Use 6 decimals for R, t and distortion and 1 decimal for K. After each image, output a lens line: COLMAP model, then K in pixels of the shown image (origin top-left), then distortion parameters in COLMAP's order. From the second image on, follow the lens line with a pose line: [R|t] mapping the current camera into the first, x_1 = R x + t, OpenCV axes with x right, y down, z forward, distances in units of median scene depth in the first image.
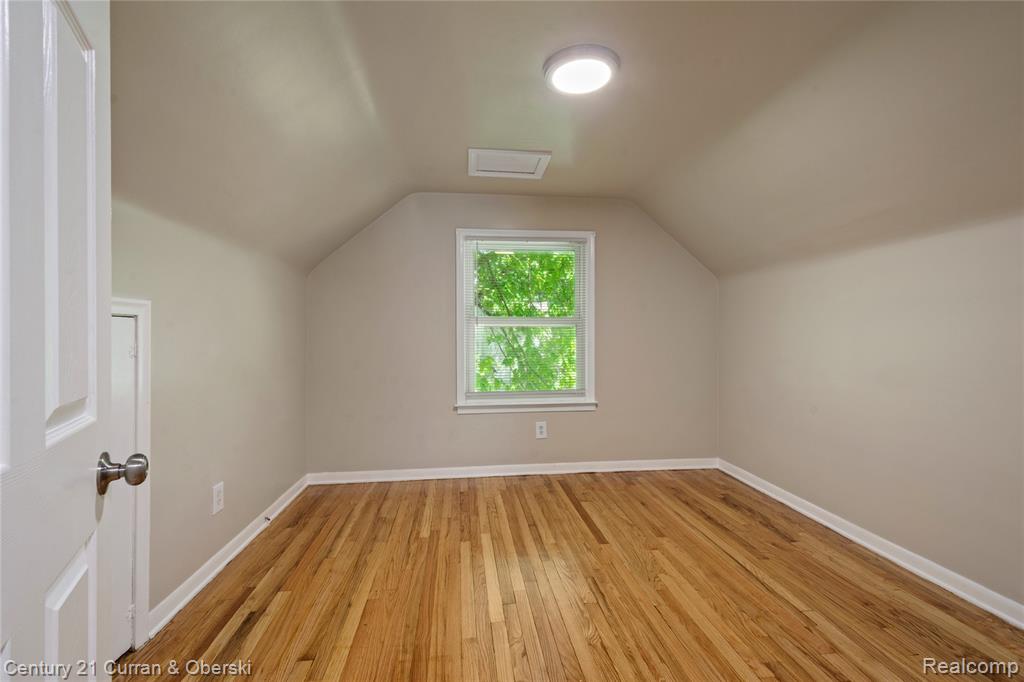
lens RADIAL K [[465.5, 0, 510.5], [0, 465.5, 334.1], [0, 0, 1]] dist [0.002741, 0.000080]
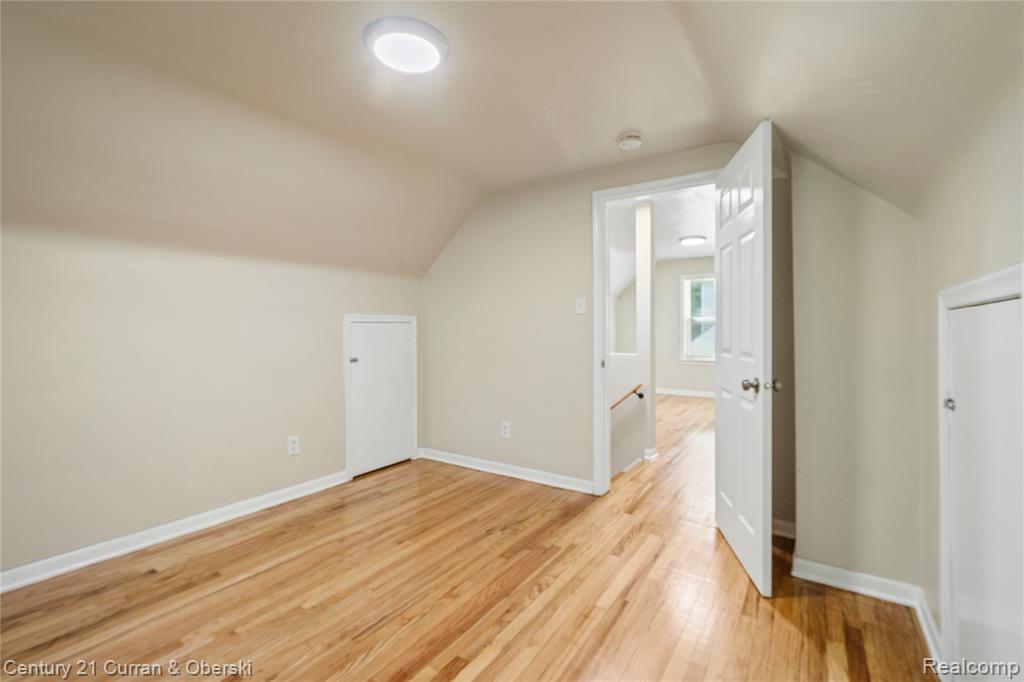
lens RADIAL K [[465.5, 0, 510.5], [0, 465.5, 334.1], [0, 0, 1]] dist [0.002741, 0.000080]
pose [[-0.769863, -0.002566, 0.638204, -0.578975], [0.003436, 0.999961, 0.008165, -0.008584], [-0.638200, 0.008478, -0.769824, 1.531828]]
